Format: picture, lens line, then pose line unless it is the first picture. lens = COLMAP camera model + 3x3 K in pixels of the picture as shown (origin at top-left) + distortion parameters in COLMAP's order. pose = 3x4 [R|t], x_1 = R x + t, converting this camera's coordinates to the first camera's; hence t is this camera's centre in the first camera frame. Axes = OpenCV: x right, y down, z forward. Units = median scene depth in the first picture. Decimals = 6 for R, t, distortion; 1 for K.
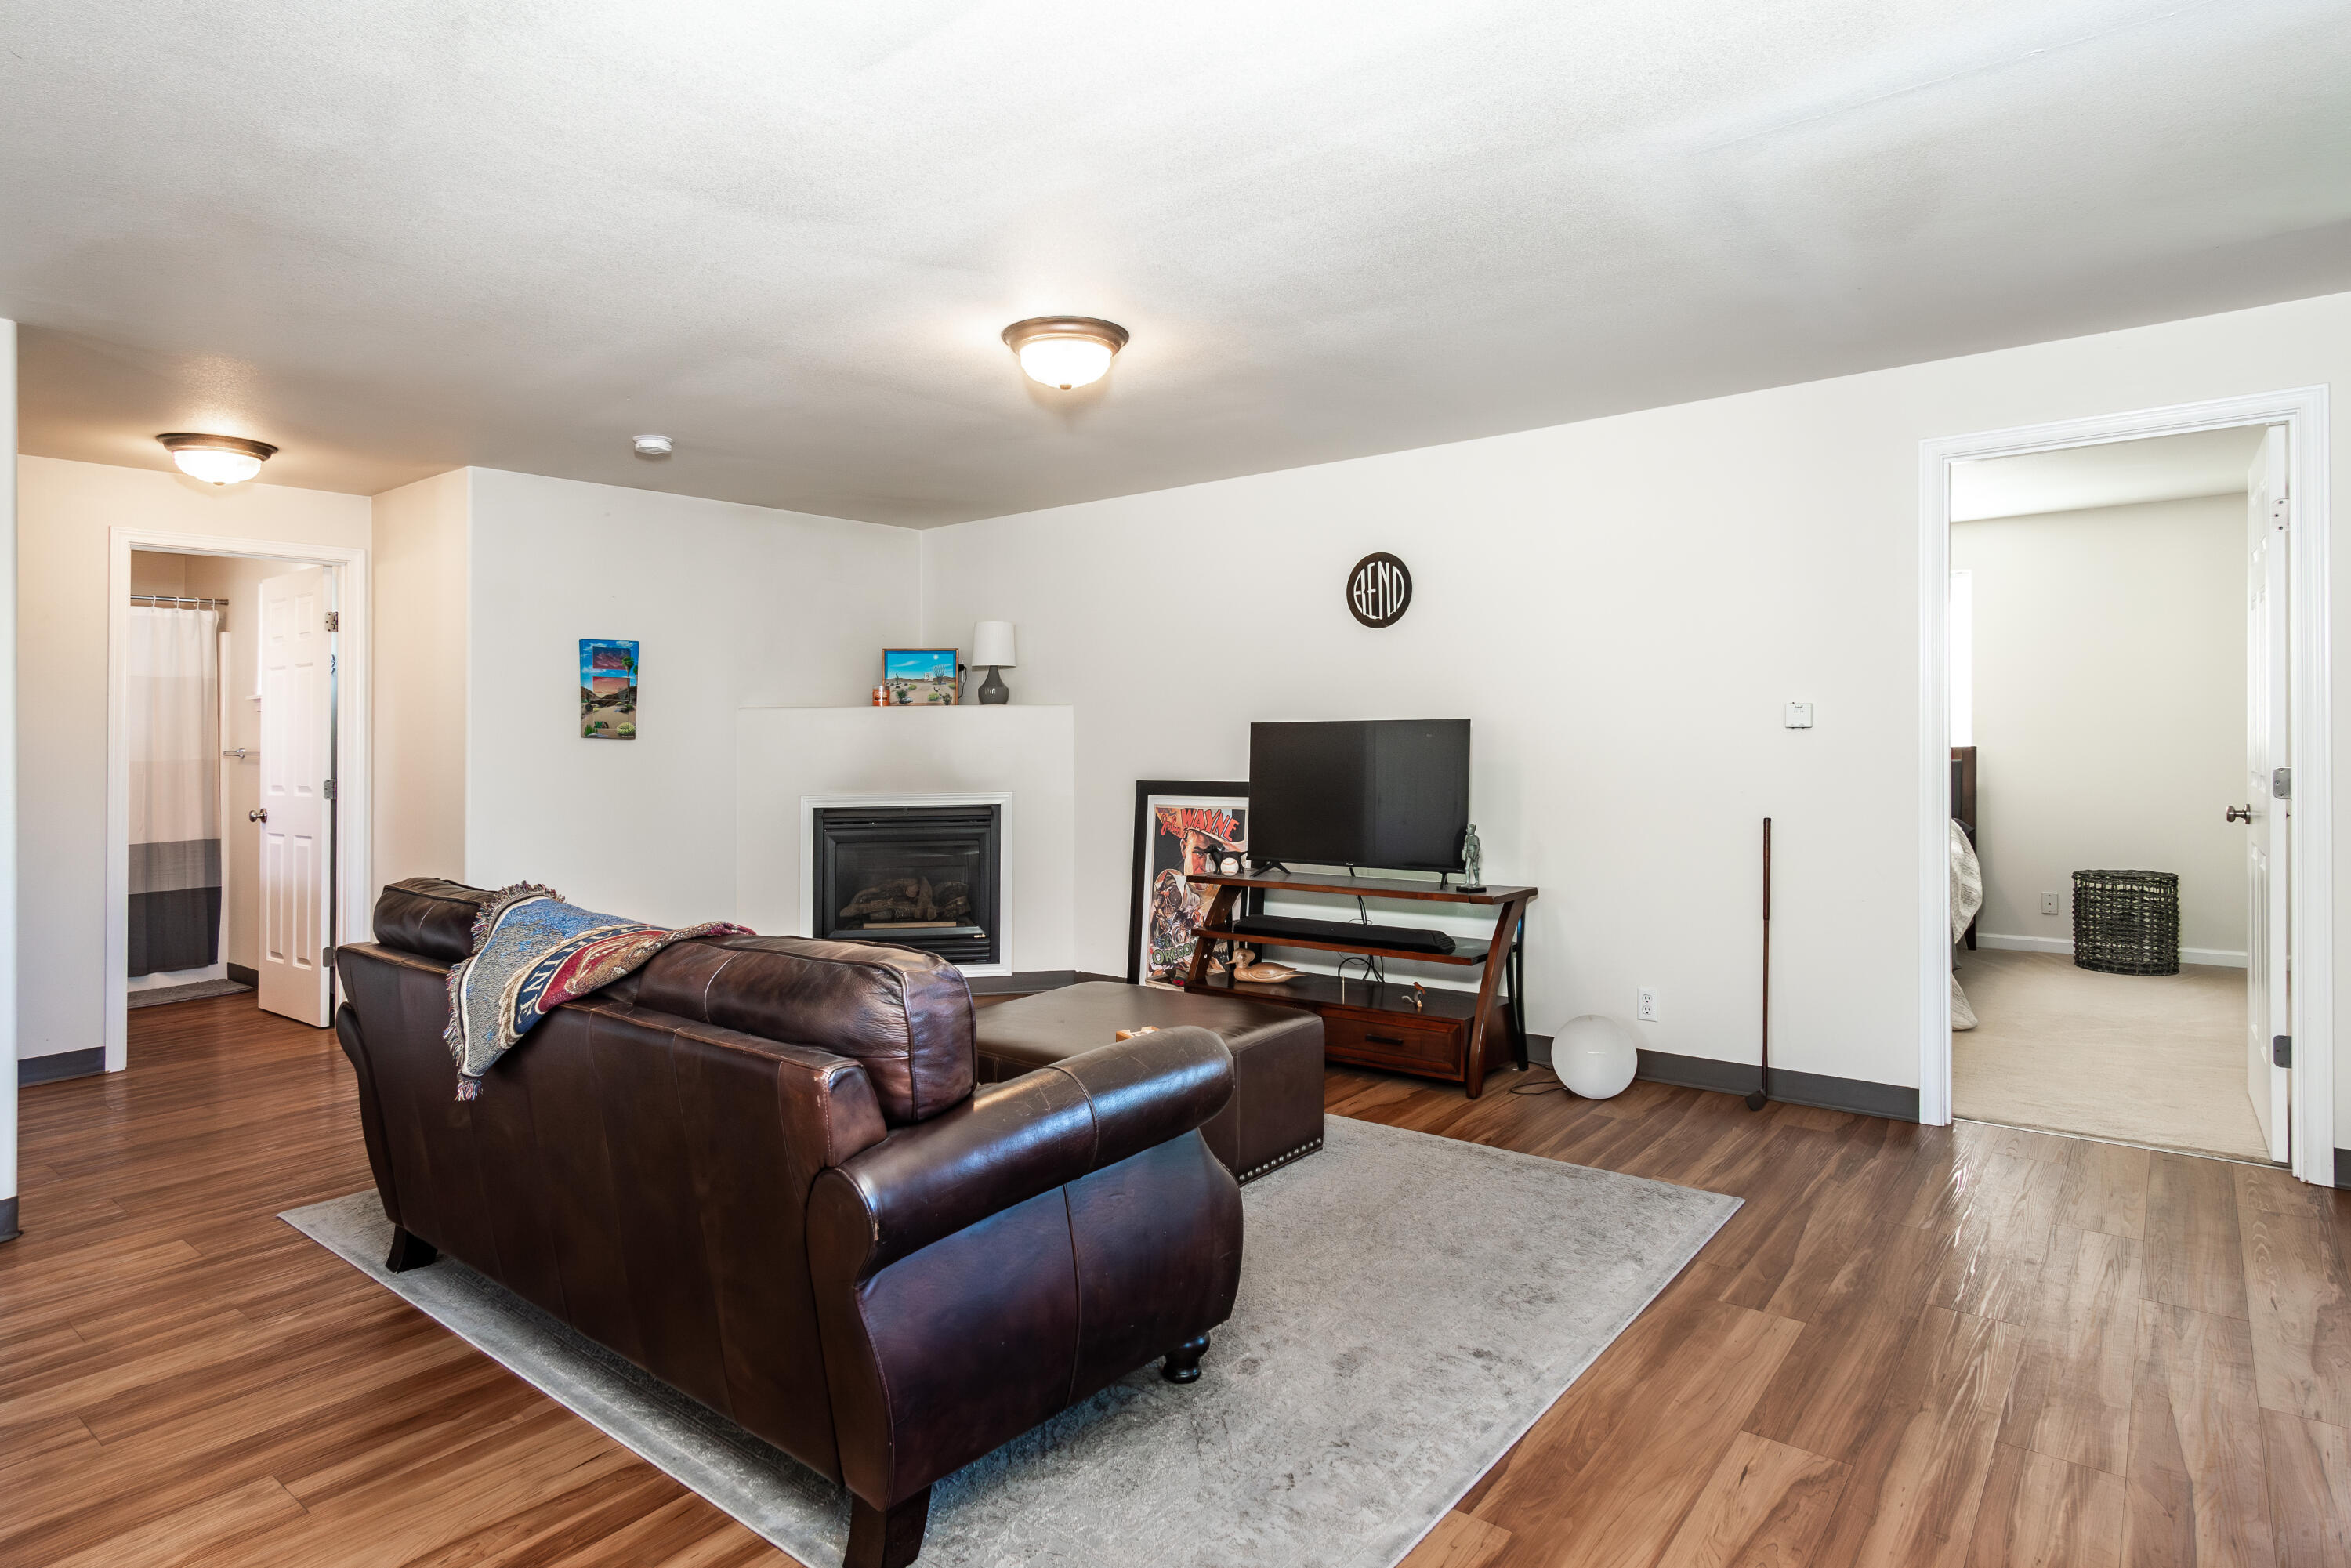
lens RADIAL K [[1264.7, 0, 1153.8], [0, 1264.7, 721.5], [0, 0, 1]] dist [0.005079, 0.003948]
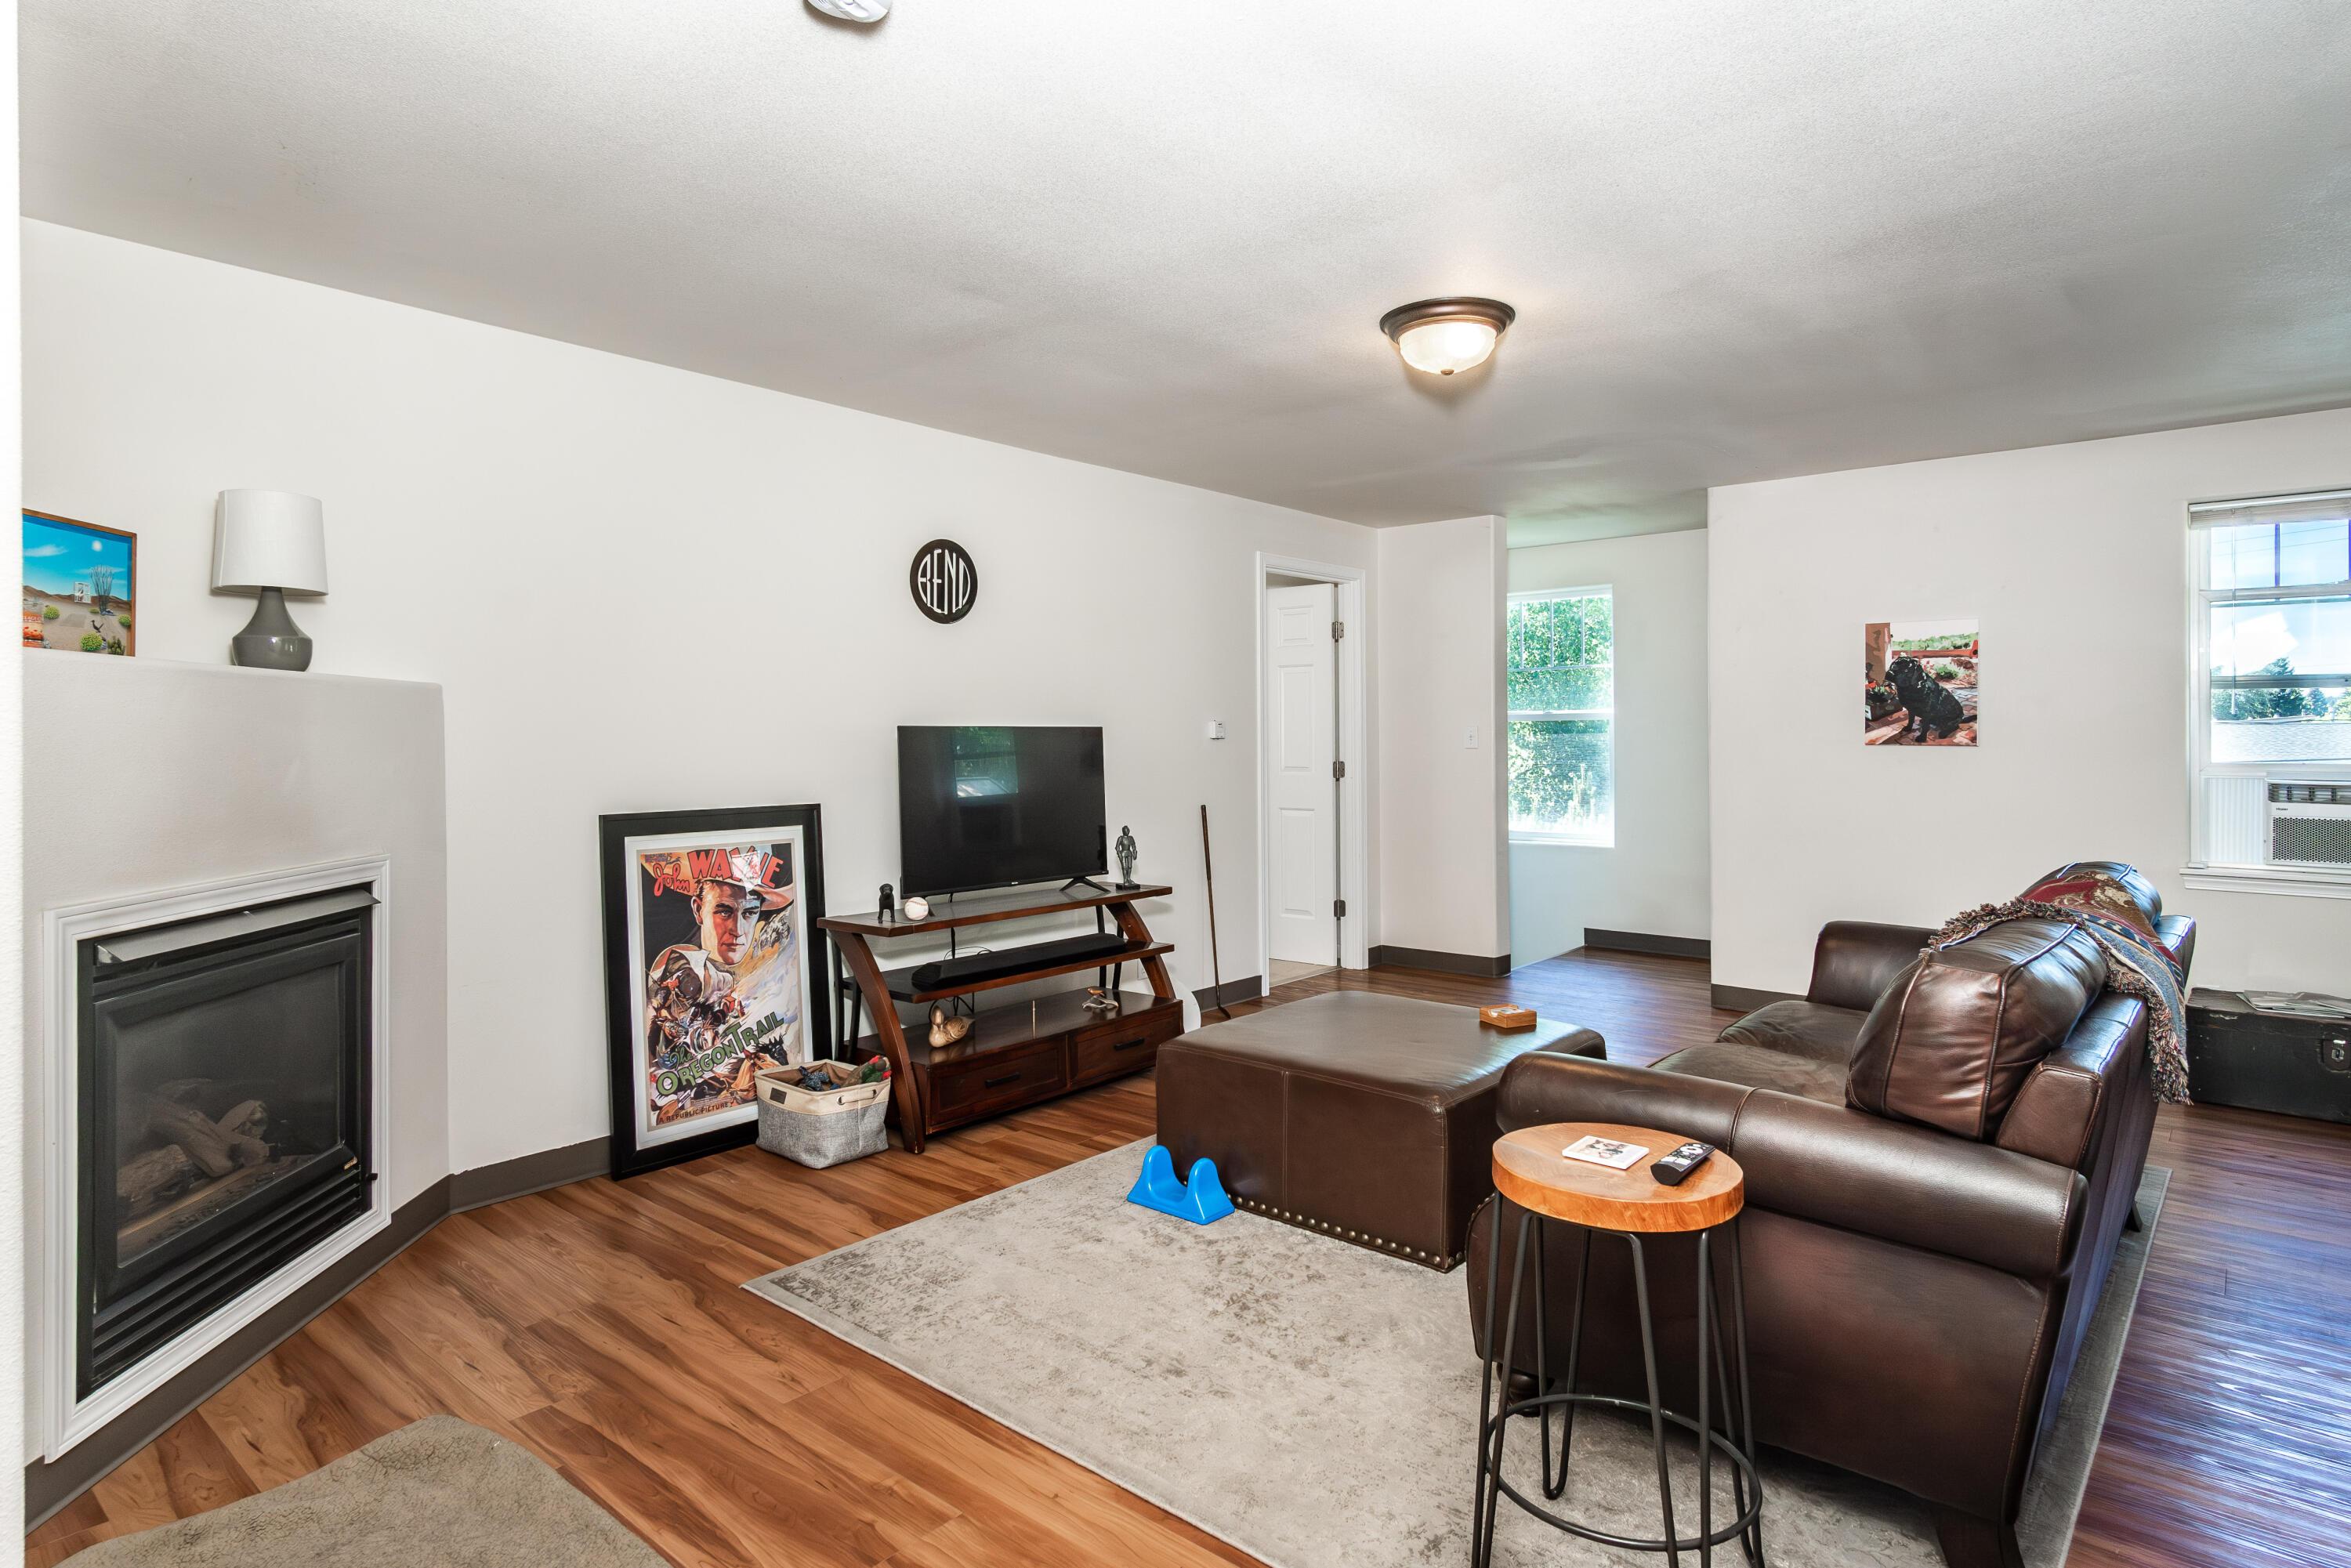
lens RADIAL K [[1264.7, 0, 1211.7], [0, 1264.7, 734.1], [0, 0, 1]] dist [0.005079, 0.003948]
pose [[0.036859, 0.017166, 0.999173, -0.642453], [-0.005292, 0.999842, -0.016982, 0.016854], [-0.999306, -0.004662, 0.036945, 0.703915]]
